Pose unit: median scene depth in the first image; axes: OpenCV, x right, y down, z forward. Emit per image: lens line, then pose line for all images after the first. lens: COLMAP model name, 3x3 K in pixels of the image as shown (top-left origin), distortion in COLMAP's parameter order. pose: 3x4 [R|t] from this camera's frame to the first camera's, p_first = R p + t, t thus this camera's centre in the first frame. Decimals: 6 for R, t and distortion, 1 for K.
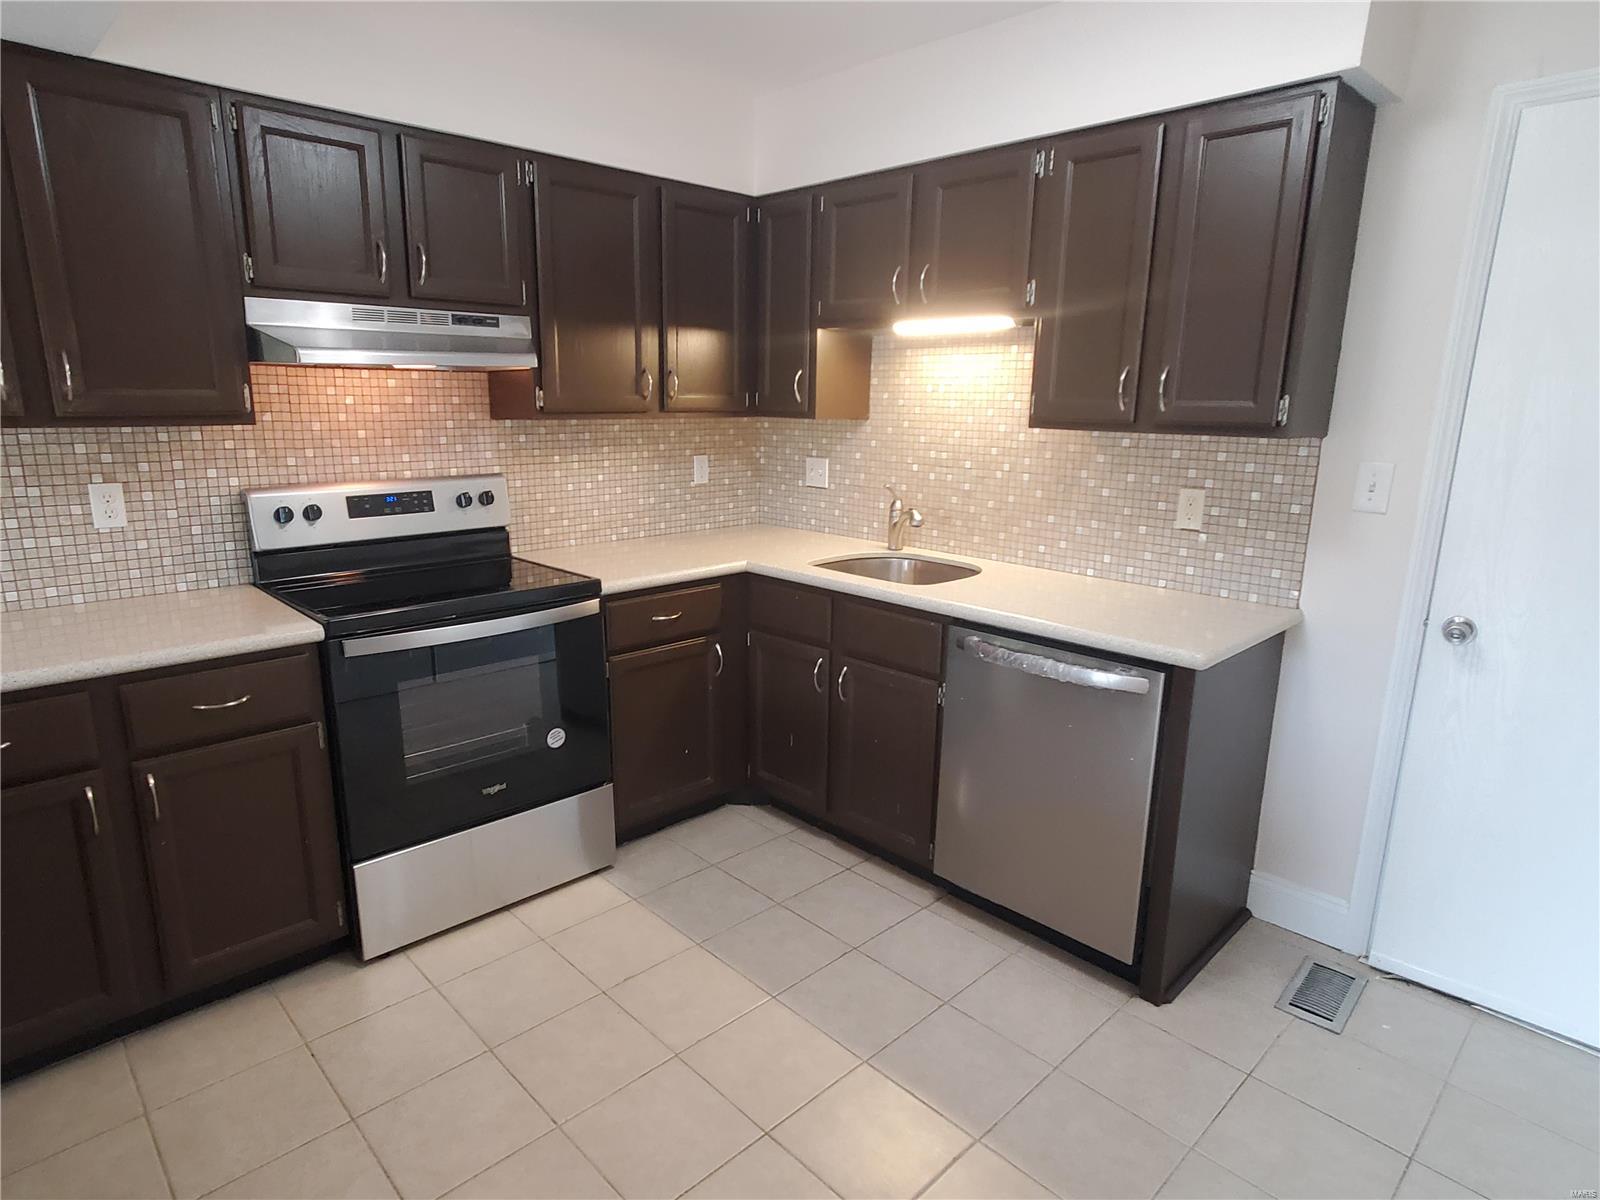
lens RADIAL K [[916.0, 0, 767.8], [0, 916.0, 603.3], [0, 0, 1]] dist [0.003803, 0.004967]
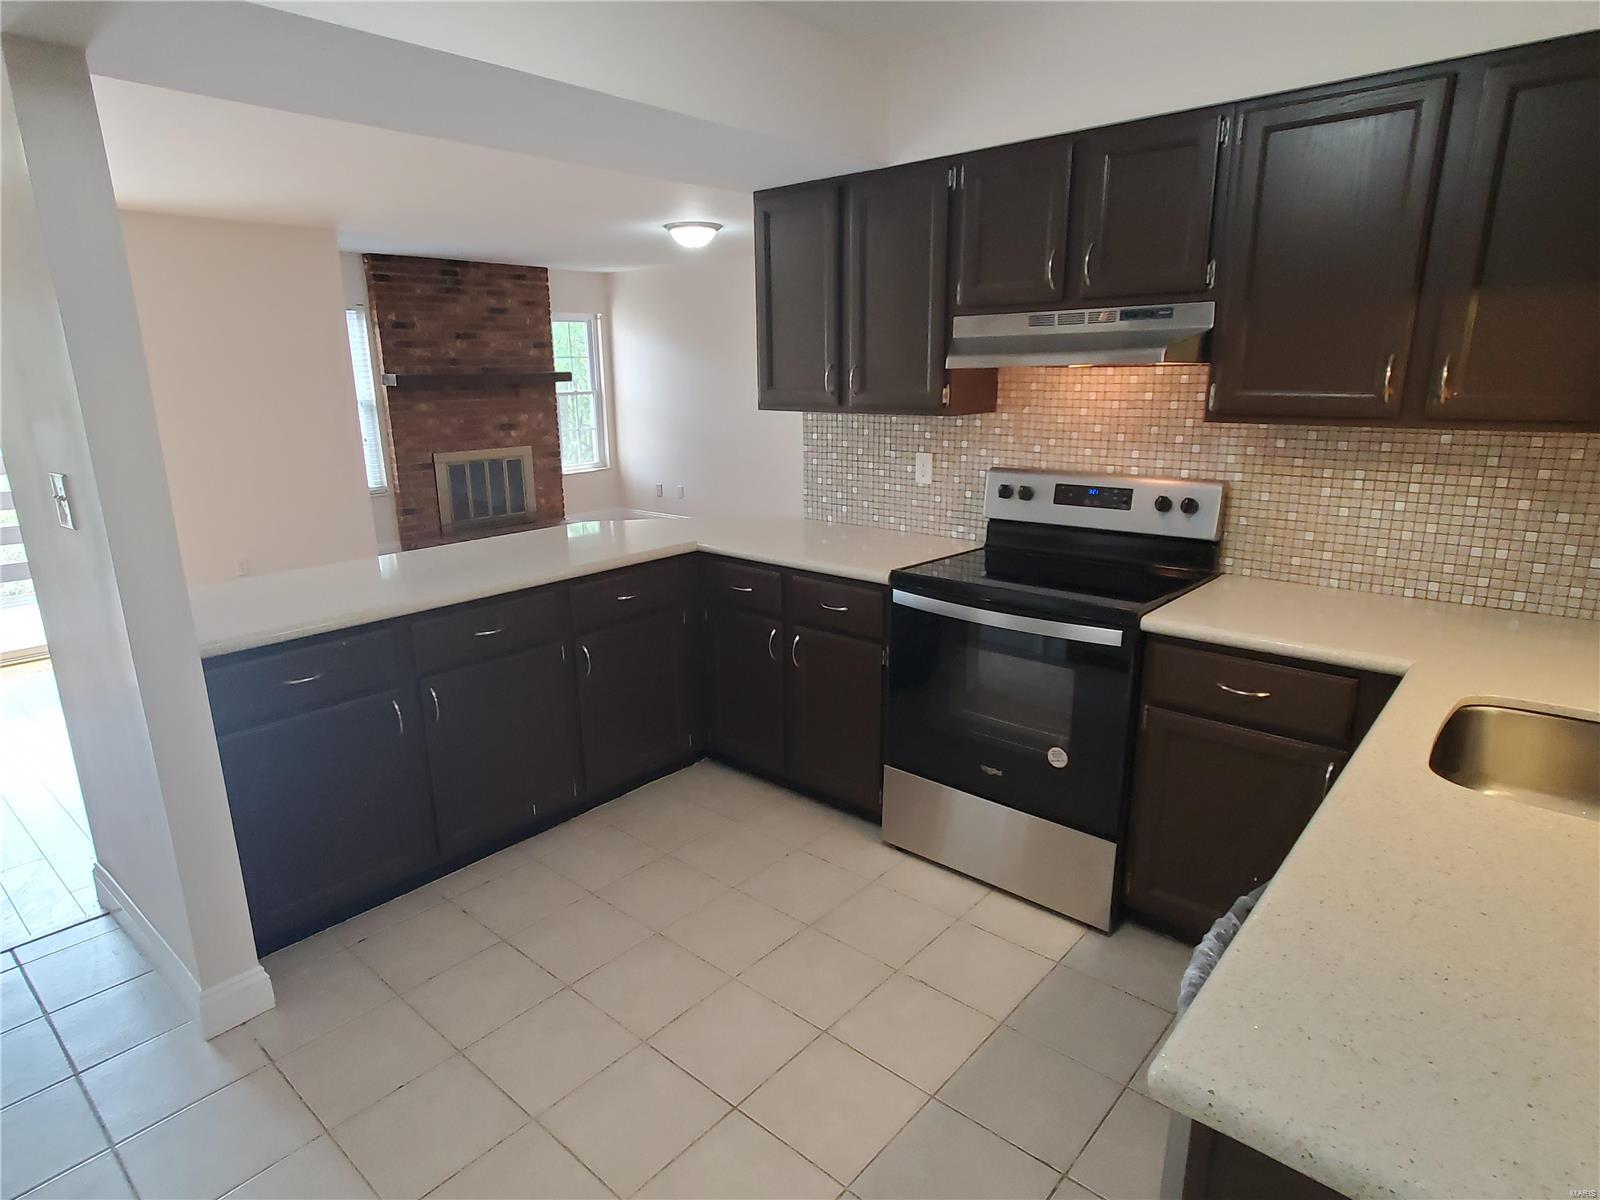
lens RADIAL K [[916.0, 0, 793.6], [0, 916.0, 605.1], [0, 0, 1]] dist [0.003803, 0.004967]
pose [[0.087809, 0.238884, -0.967070, 0.621969], [-0.211498, 0.953157, 0.216243, -0.149858], [0.973426, 0.185545, 0.134219, 0.574689]]
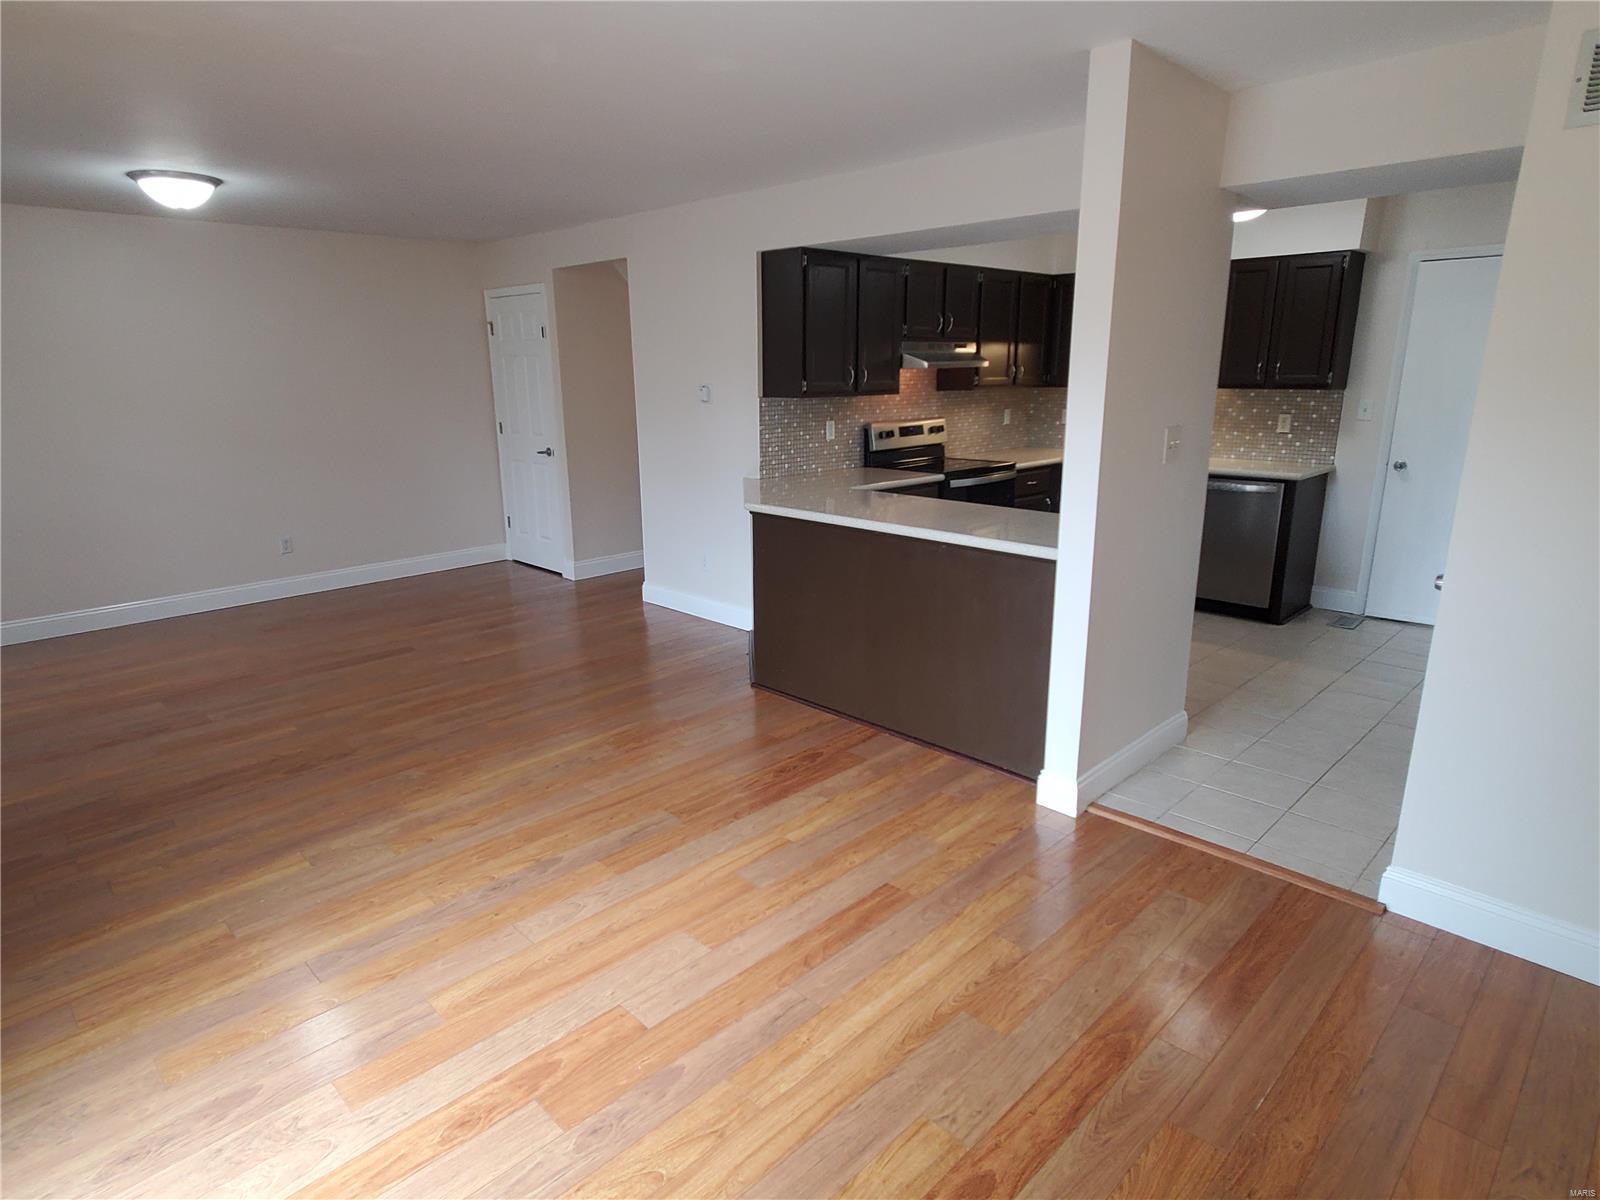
lens RADIAL K [[916.0, 0, 773.0], [0, 916.0, 600.3], [0, 0, 1]] dist [0.003803, 0.004967]
pose [[0.999710, -0.023395, 0.005640, -0.787310], [0.023265, 0.999485, 0.022113, 0.243673], [-0.006155, -0.021976, 0.999740, -1.207673]]
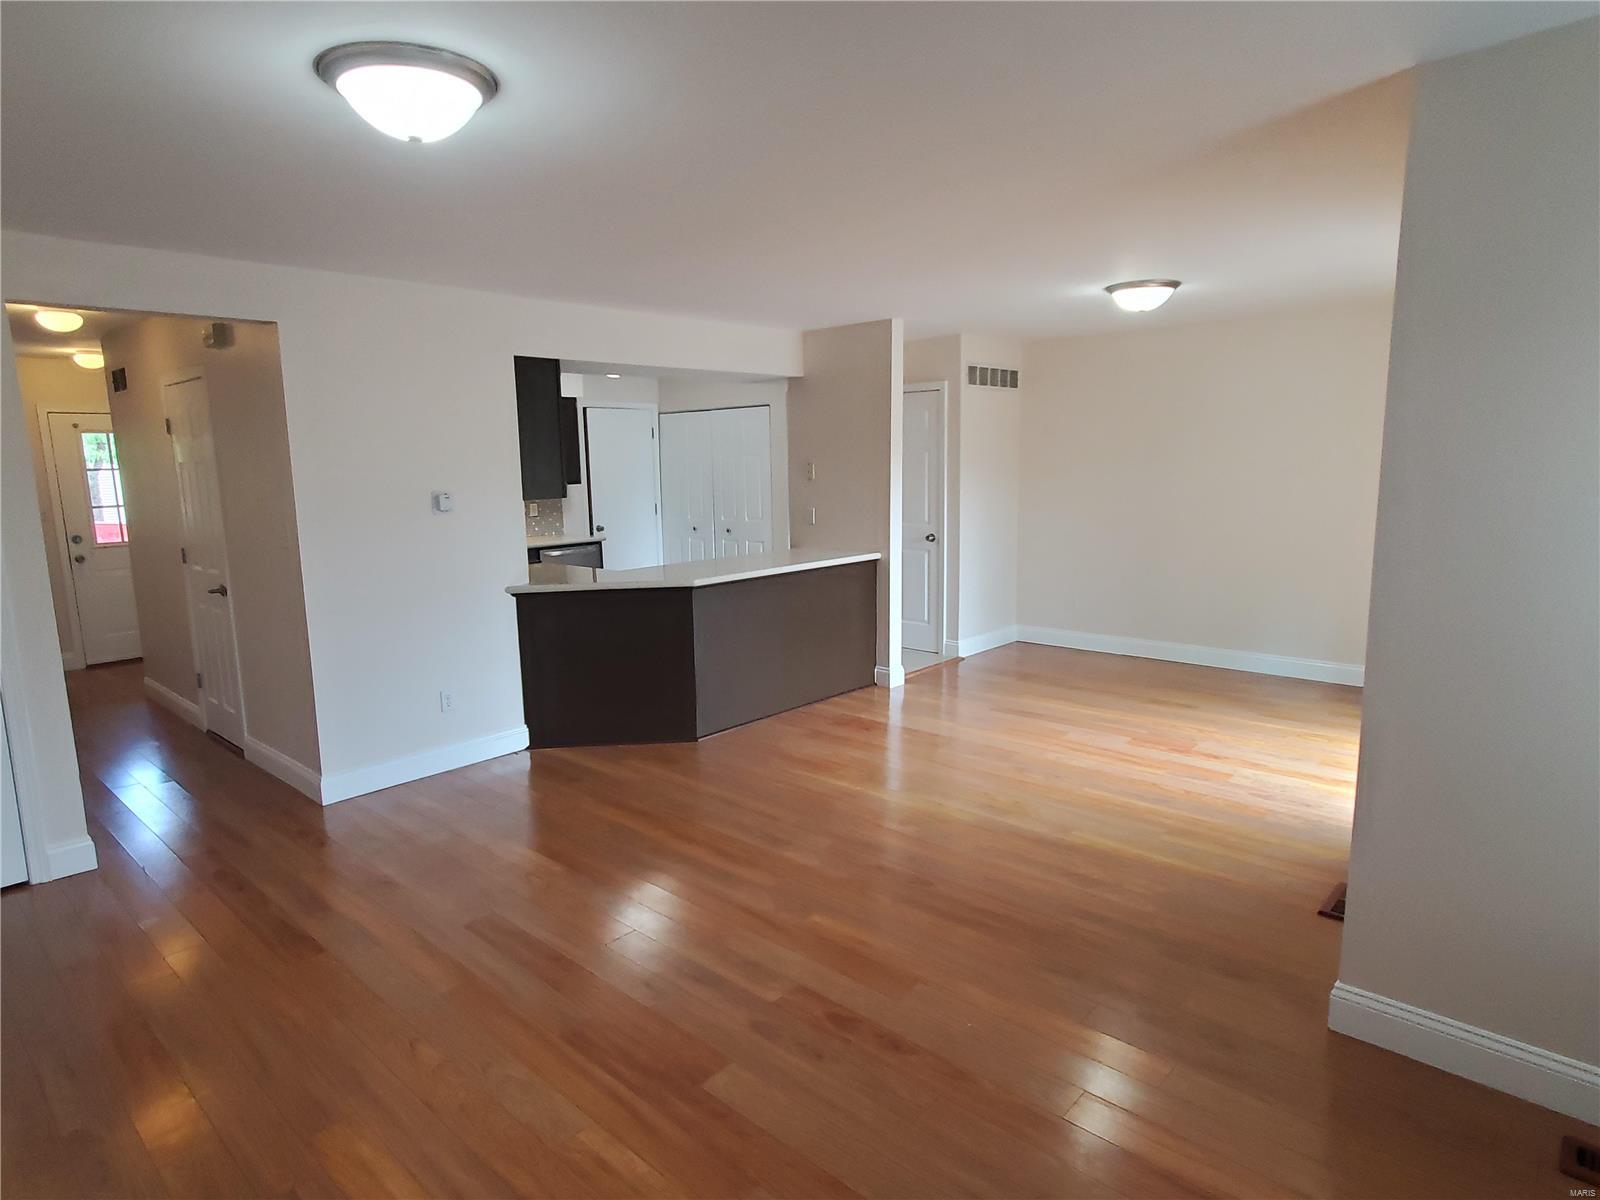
lens RADIAL K [[916.0, 0, 792.1], [0, 916.0, 598.7], [0, 0, 1]] dist [0.003803, 0.004967]
pose [[-0.066030, -0.163056, 0.984405, -2.675232], [0.247927, 0.952938, 0.174474, -0.131841], [-0.966526, 0.255581, -0.022496, 0.267126]]
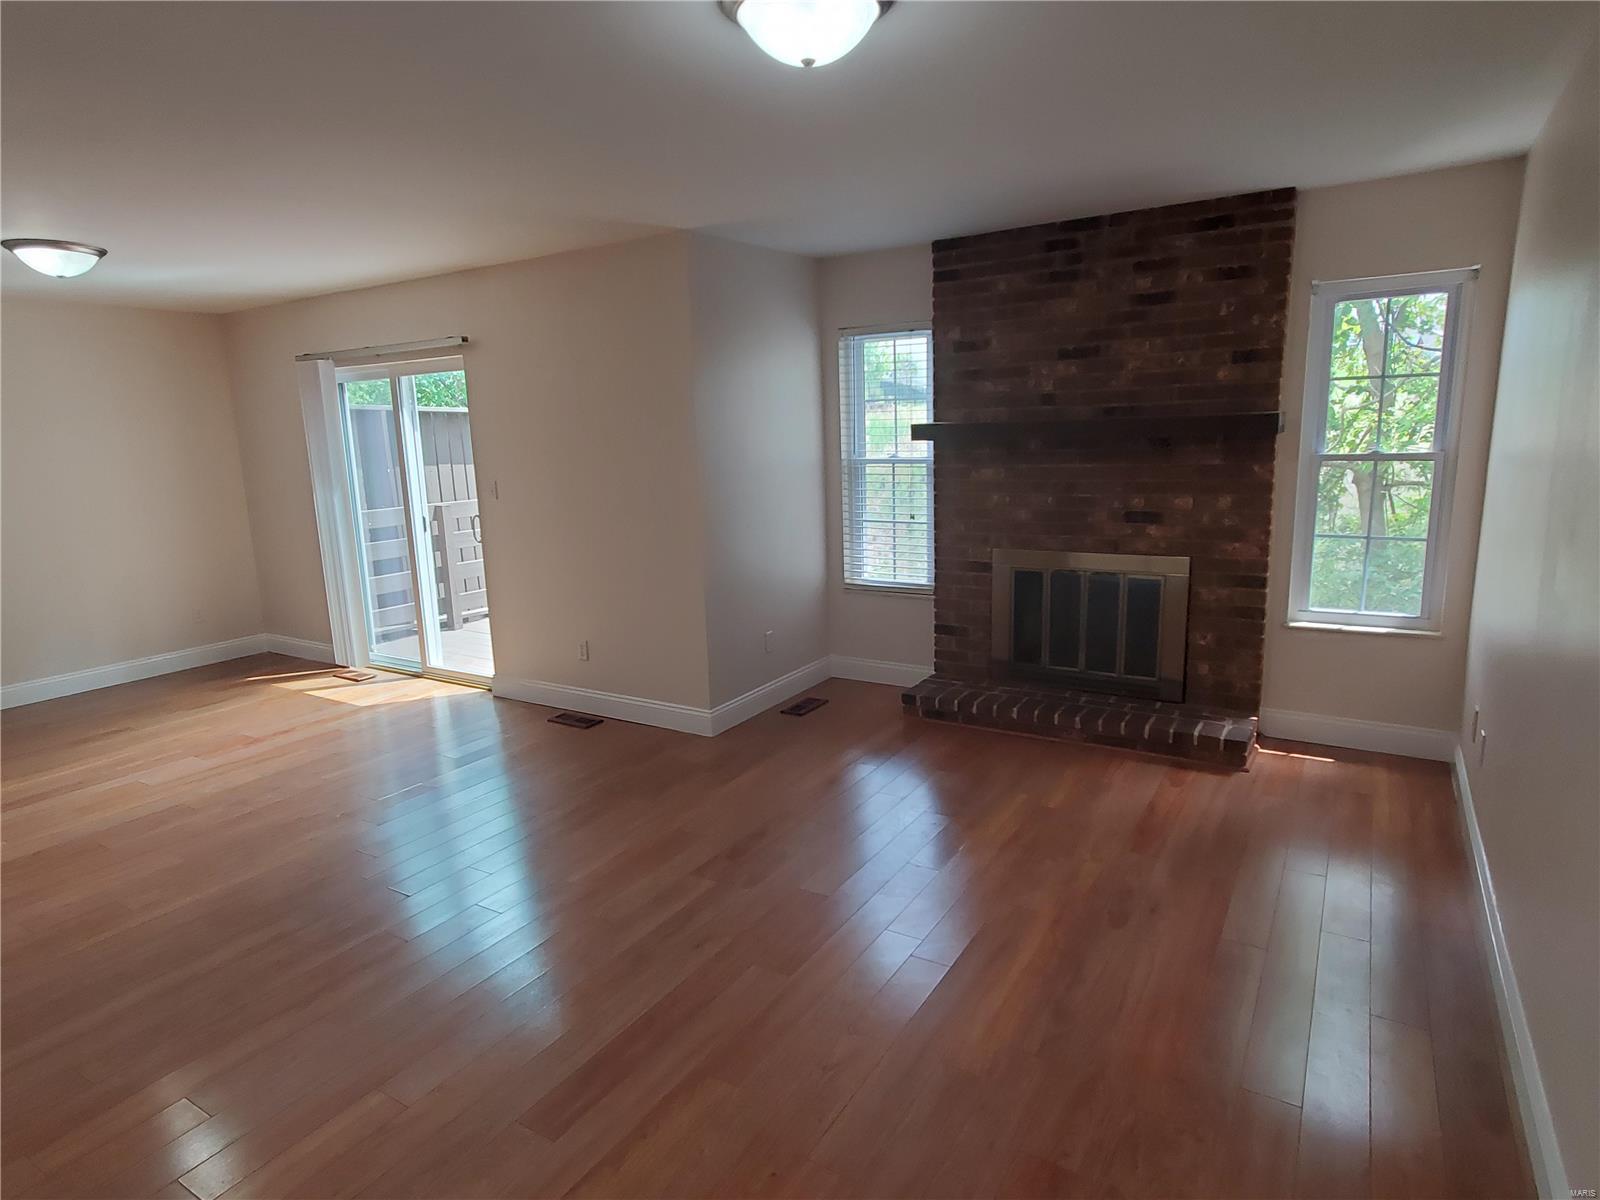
lens RADIAL K [[916.0, 0, 772.1], [0, 916.0, 595.2], [0, 0, 1]] dist [0.003803, 0.004967]
pose [[-0.971055, 0.063538, -0.230251, -1.583109], [-0.032419, 0.919992, 0.390595, -0.340309], [0.236646, 0.386754, -0.891302, 1.296240]]
